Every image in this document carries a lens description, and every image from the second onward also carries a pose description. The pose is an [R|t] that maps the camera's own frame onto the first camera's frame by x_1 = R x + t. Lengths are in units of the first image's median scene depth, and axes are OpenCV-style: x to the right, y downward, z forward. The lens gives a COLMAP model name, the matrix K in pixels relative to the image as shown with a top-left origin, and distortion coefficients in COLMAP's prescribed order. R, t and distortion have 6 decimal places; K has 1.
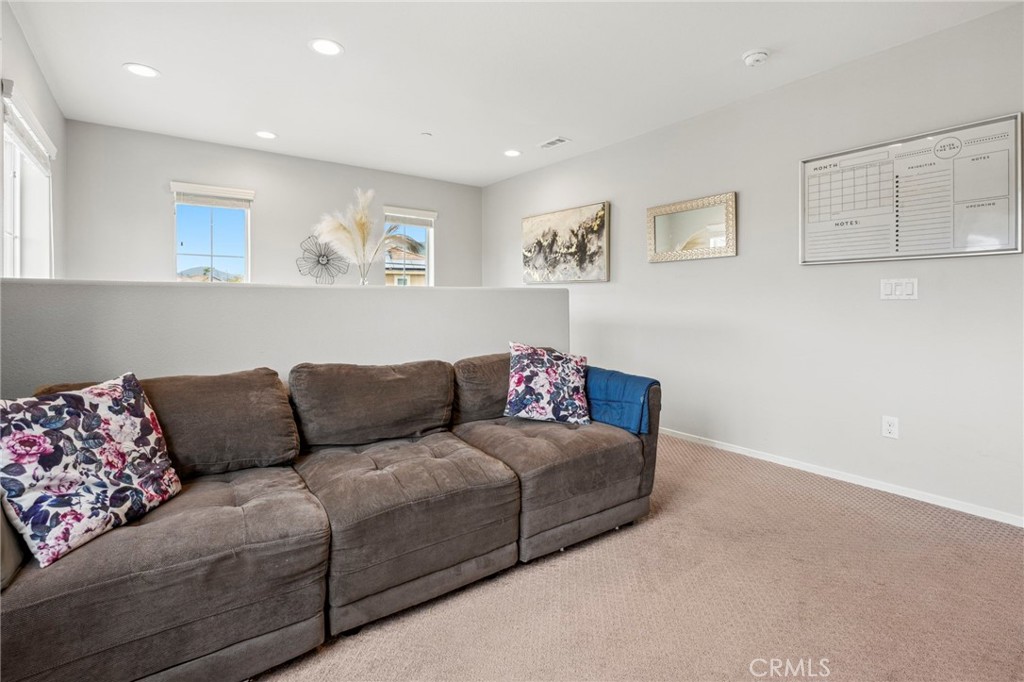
lens RADIAL K [[485.3, 0, 510.7], [0, 485.3, 301.7], [0, 0, 1]] dist [-0.000983, -0.000086]
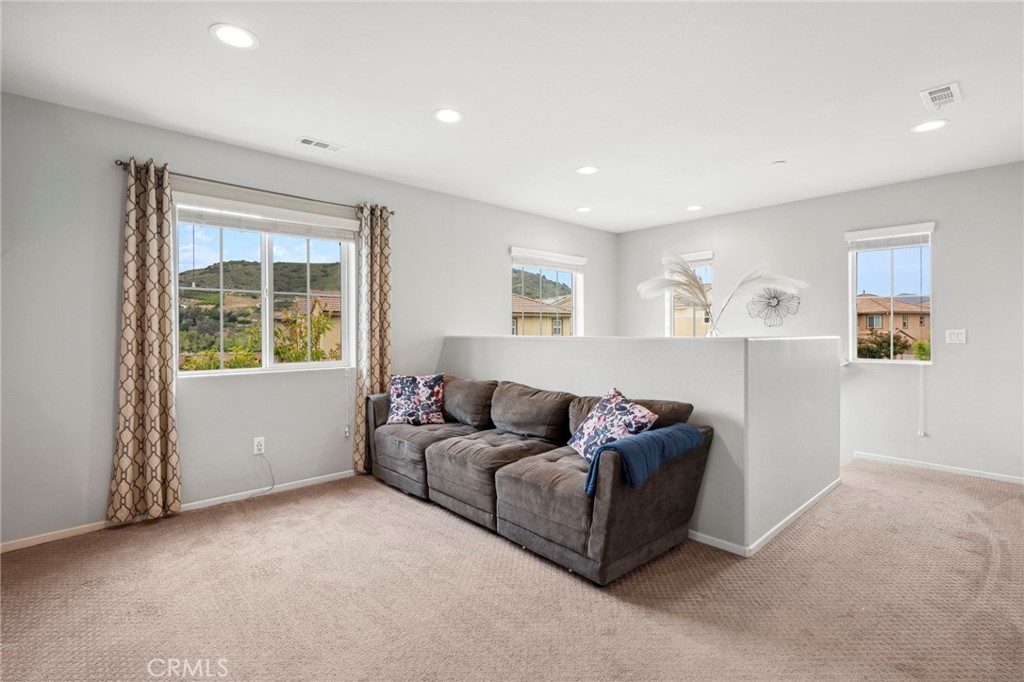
lens RADIAL K [[474.8, 0, 510.7], [0, 474.8, 330.7], [0, 0, 1]] dist [-0.000942, -0.000124]
pose [[0.110155, -0.003284, -0.993909, 1.172883], [0.000442, 0.999995, -0.003255, -0.047626], [0.993914, -0.000081, 0.110156, 0.723640]]
